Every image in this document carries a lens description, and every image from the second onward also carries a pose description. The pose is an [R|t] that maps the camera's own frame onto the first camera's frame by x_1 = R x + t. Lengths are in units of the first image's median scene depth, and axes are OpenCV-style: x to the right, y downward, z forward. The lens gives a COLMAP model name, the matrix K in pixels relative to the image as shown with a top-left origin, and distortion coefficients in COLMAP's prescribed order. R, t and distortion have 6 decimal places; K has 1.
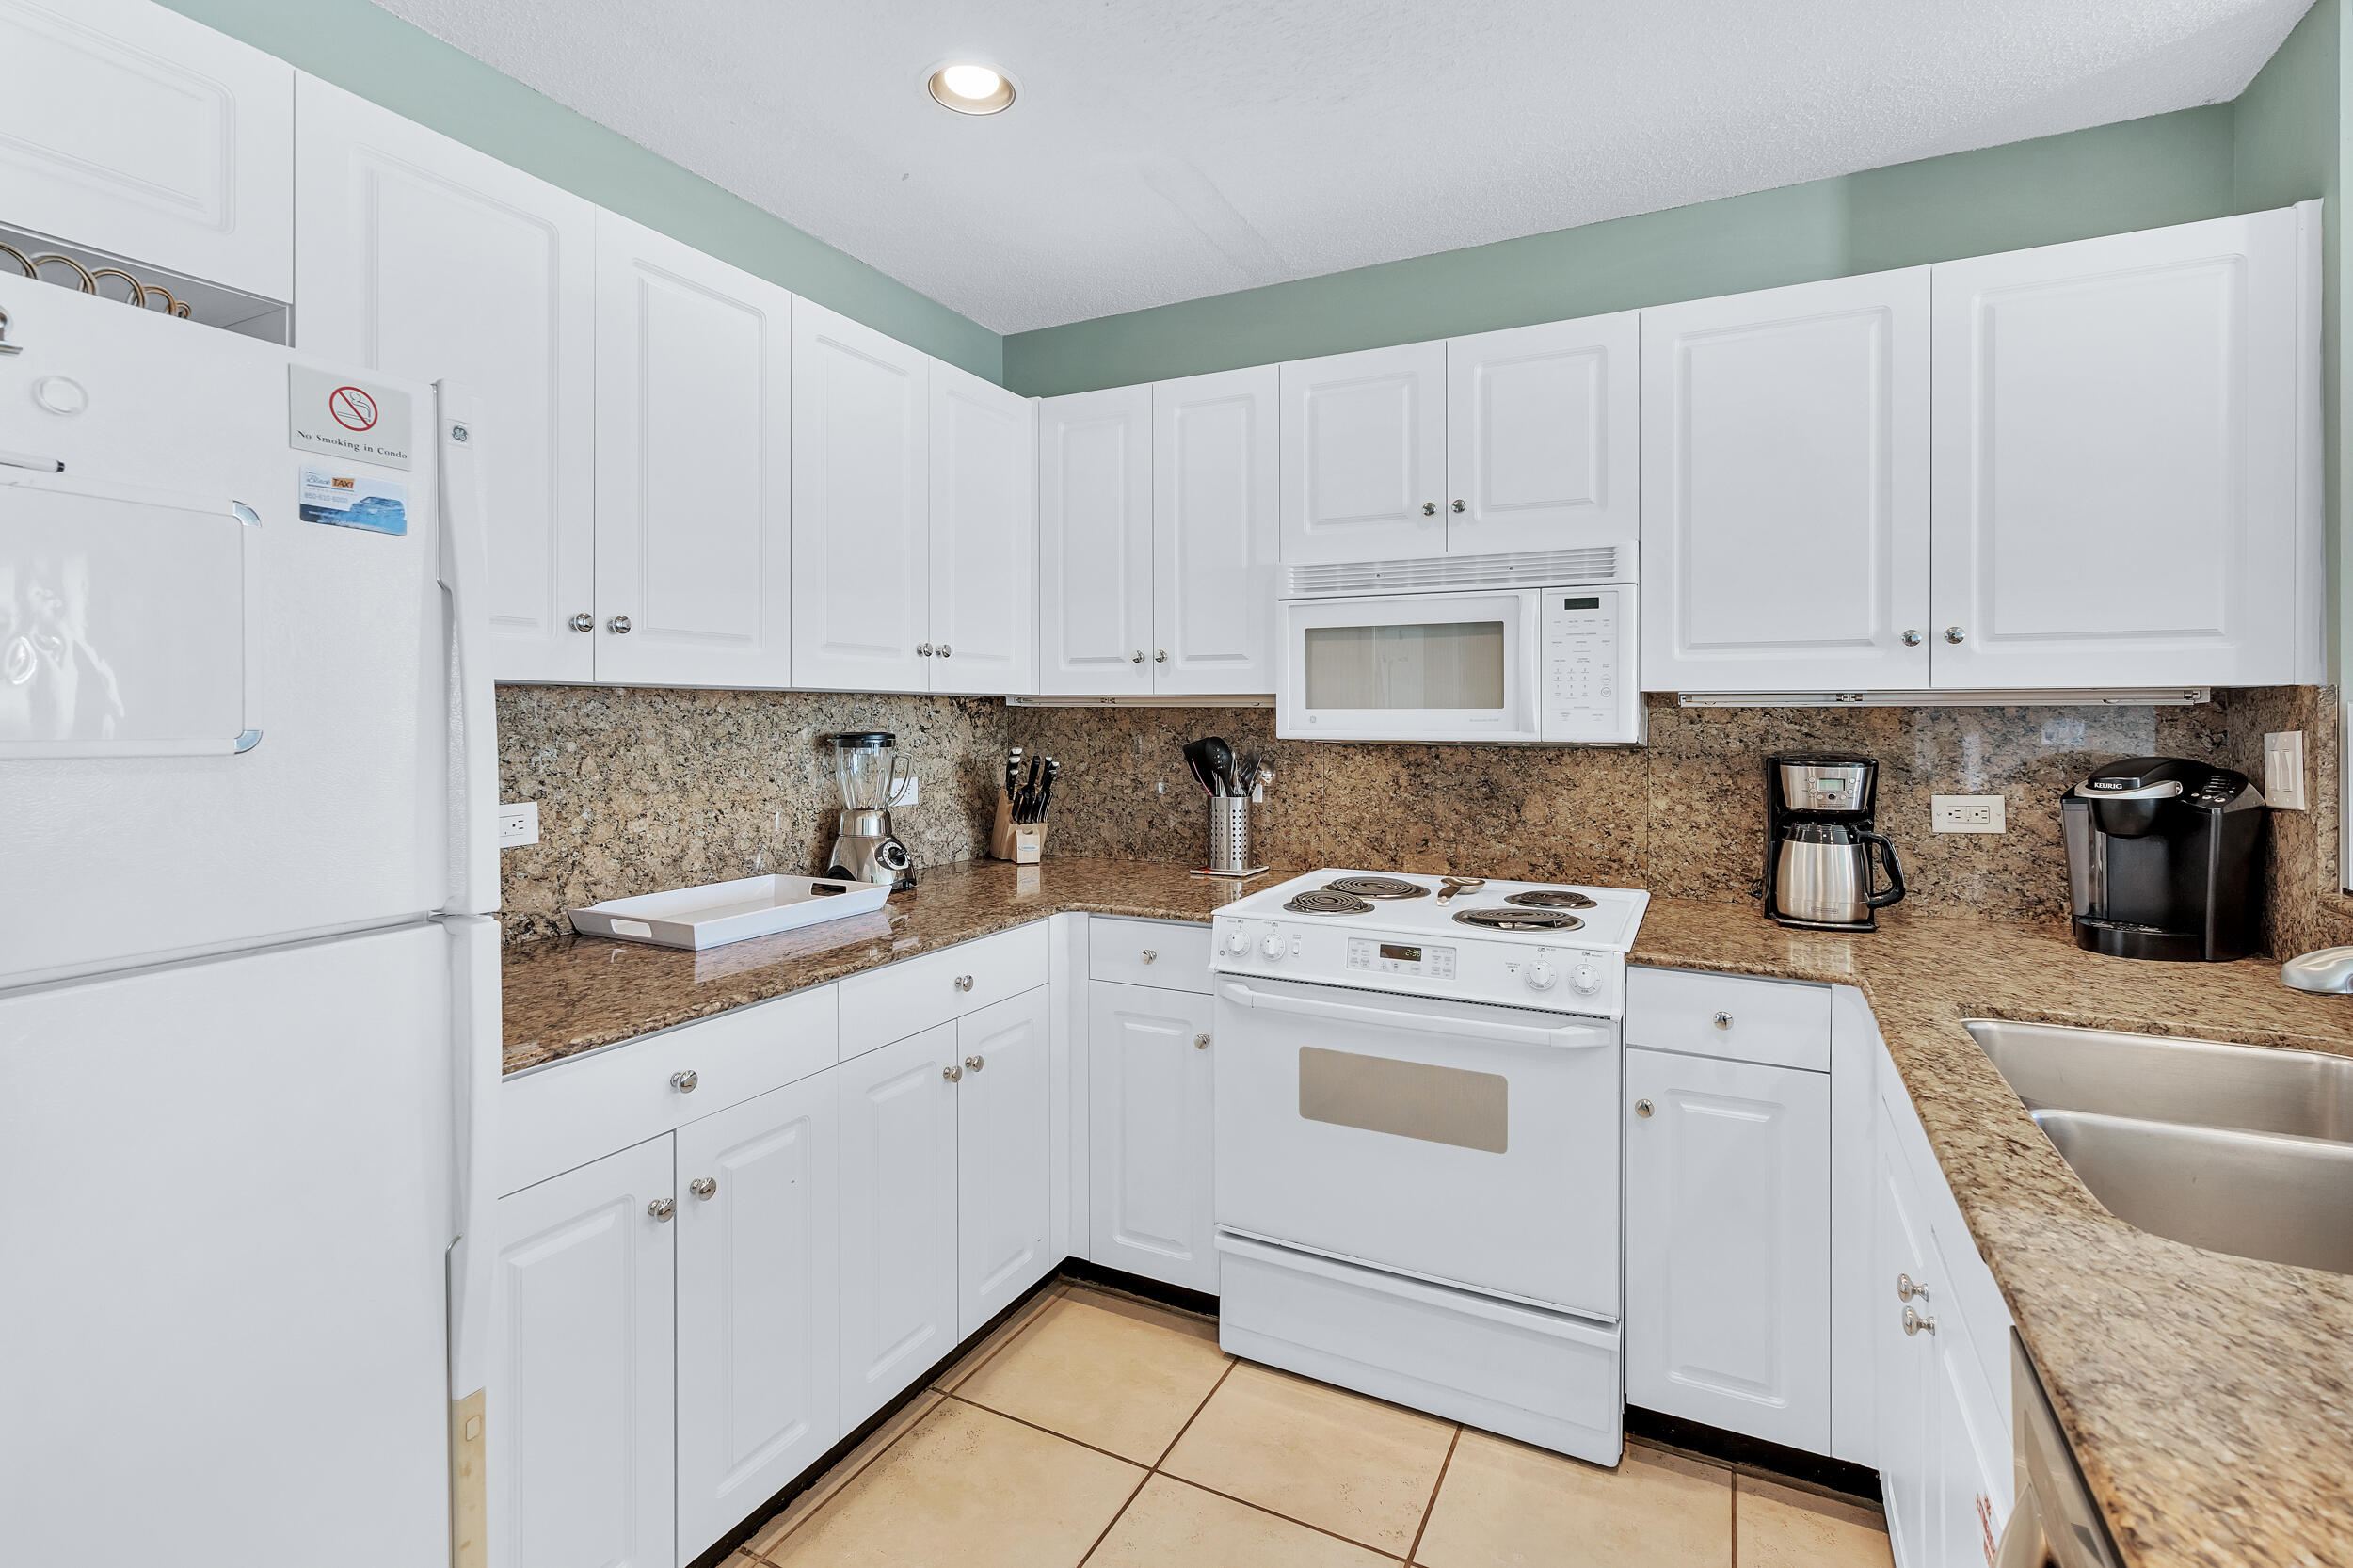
lens RADIAL K [[1073.9, 0, 1177.6], [0, 1073.9, 745.8], [0, 0, 1]] dist [-0.014834, 0.005390]
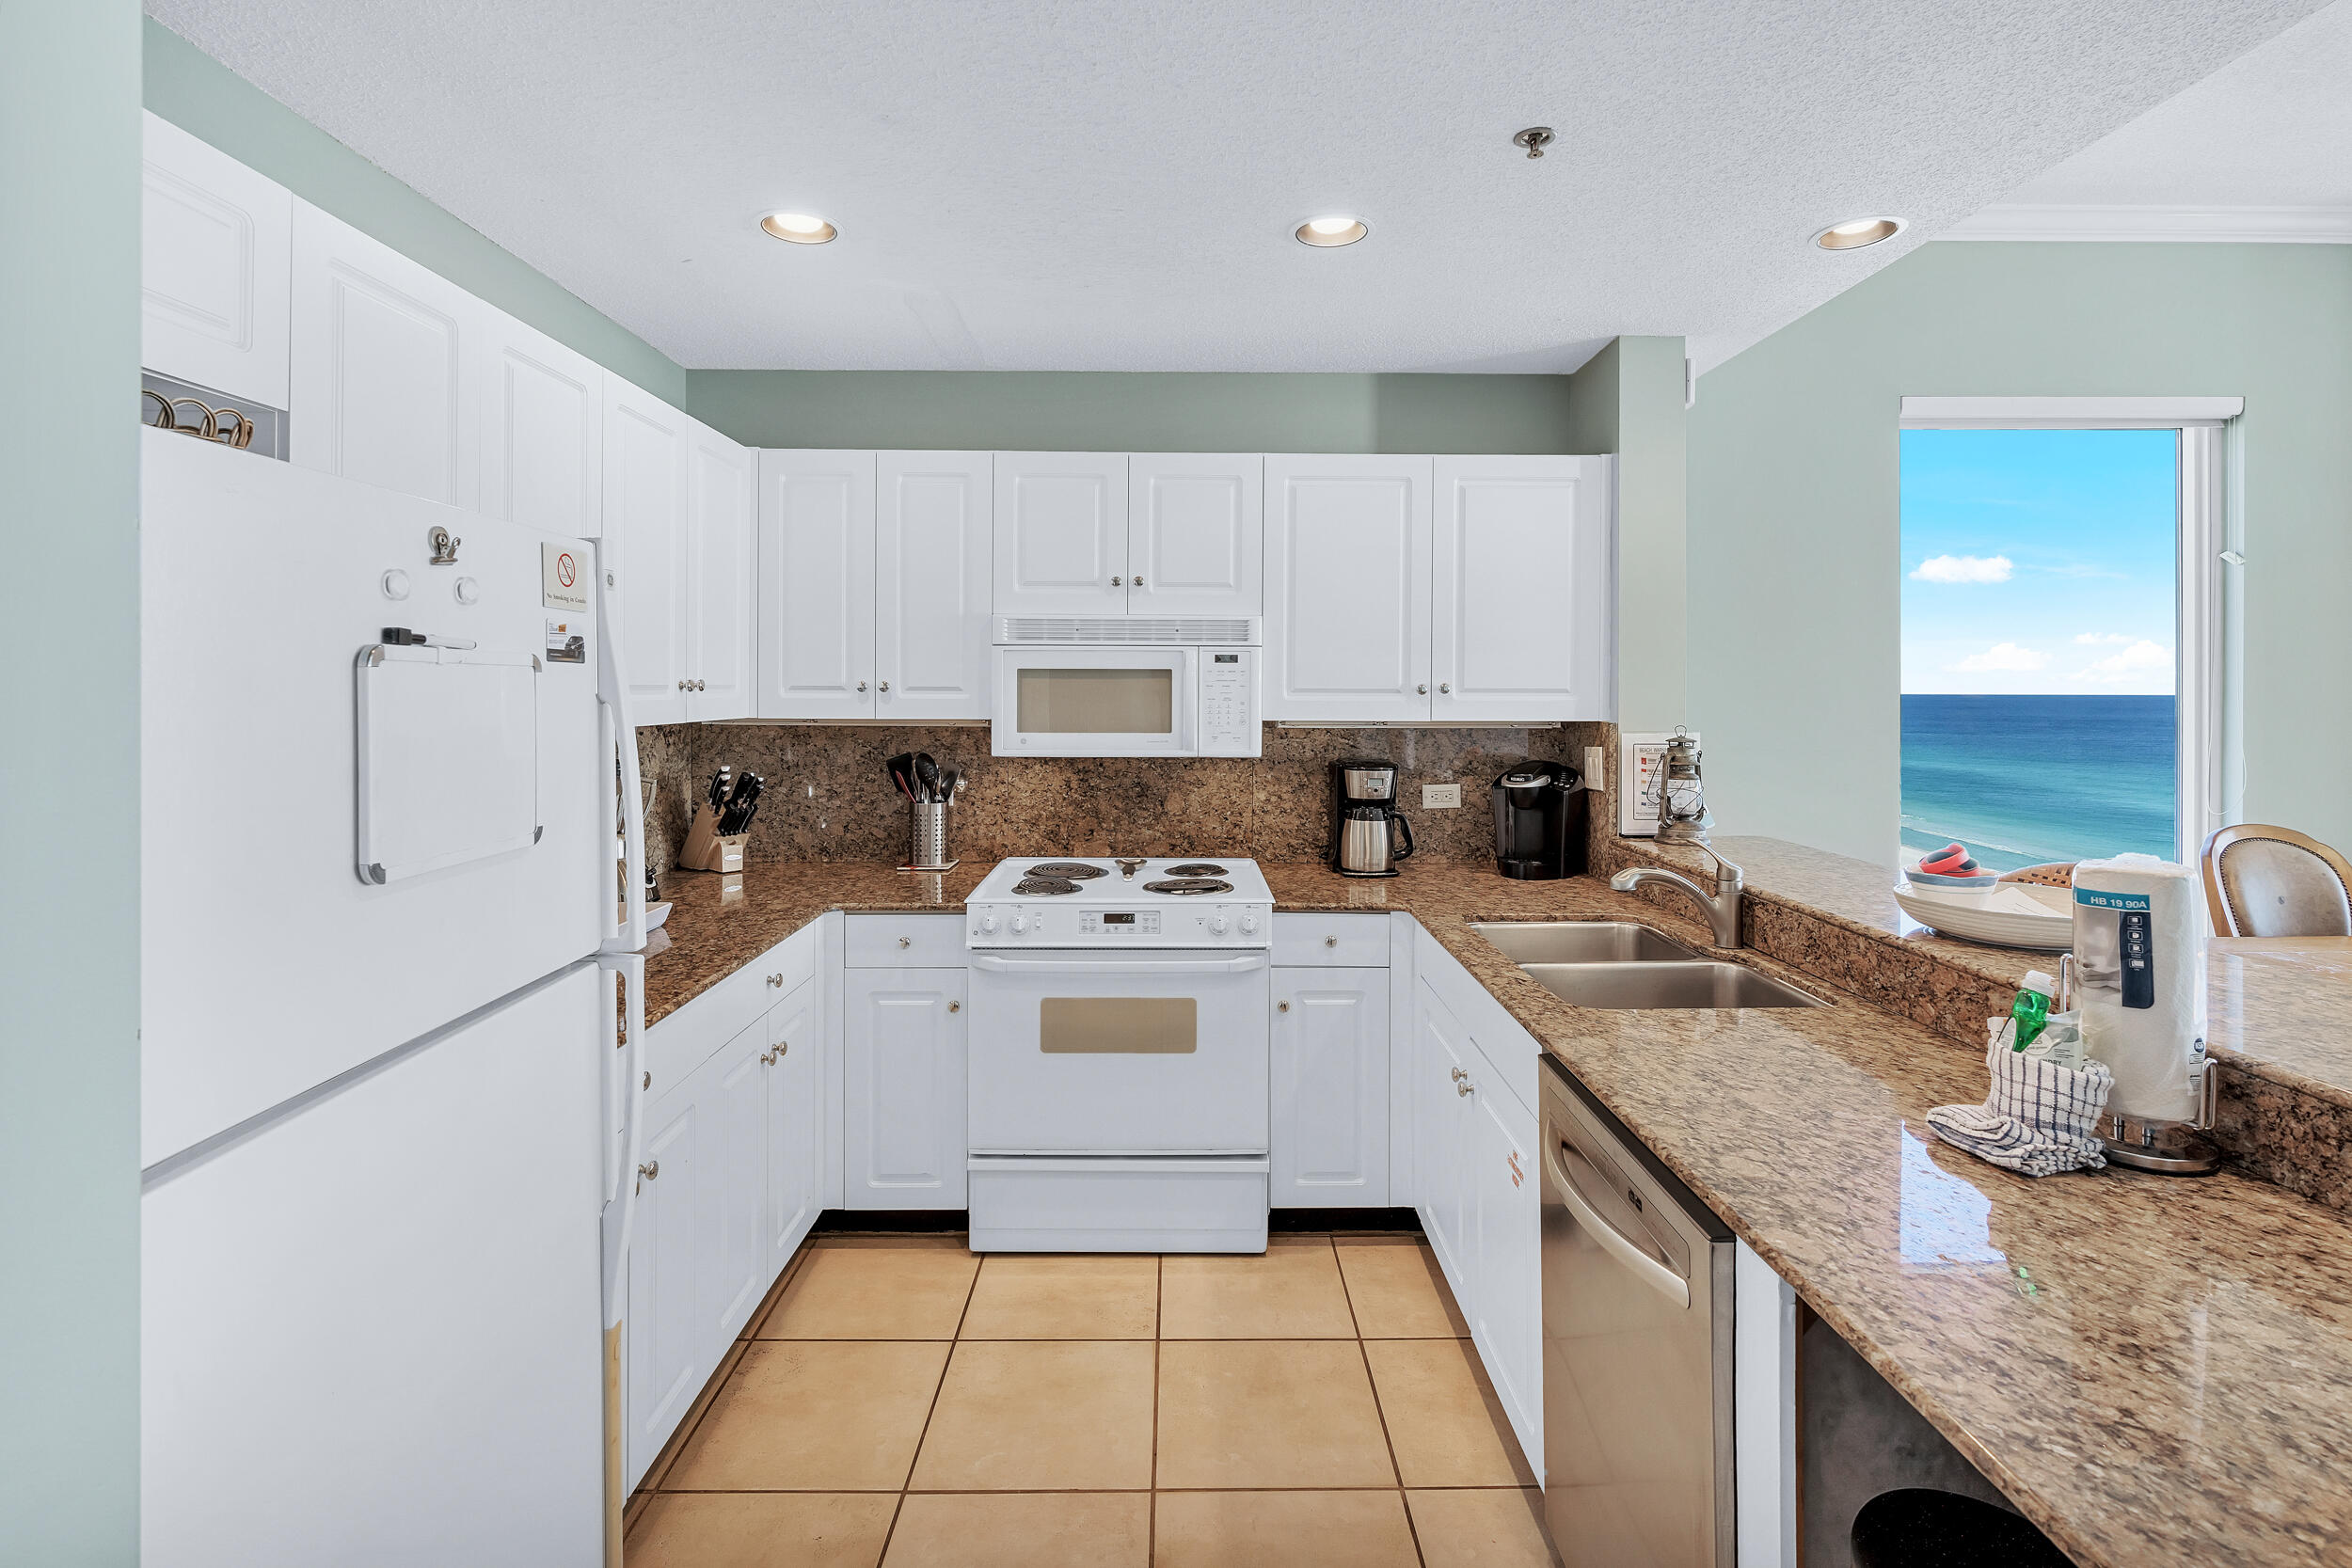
lens RADIAL K [[1072.9, 0, 1191.3], [0, 1072.9, 745.6], [0, 0, 1]] dist [-0.012210, -0.000158]
pose [[0.885953, -0.022291, 0.463239, -0.309257], [0.010477, 0.999551, 0.028062, -0.057817], [-0.463657, -0.020008, 0.885789, -0.219544]]
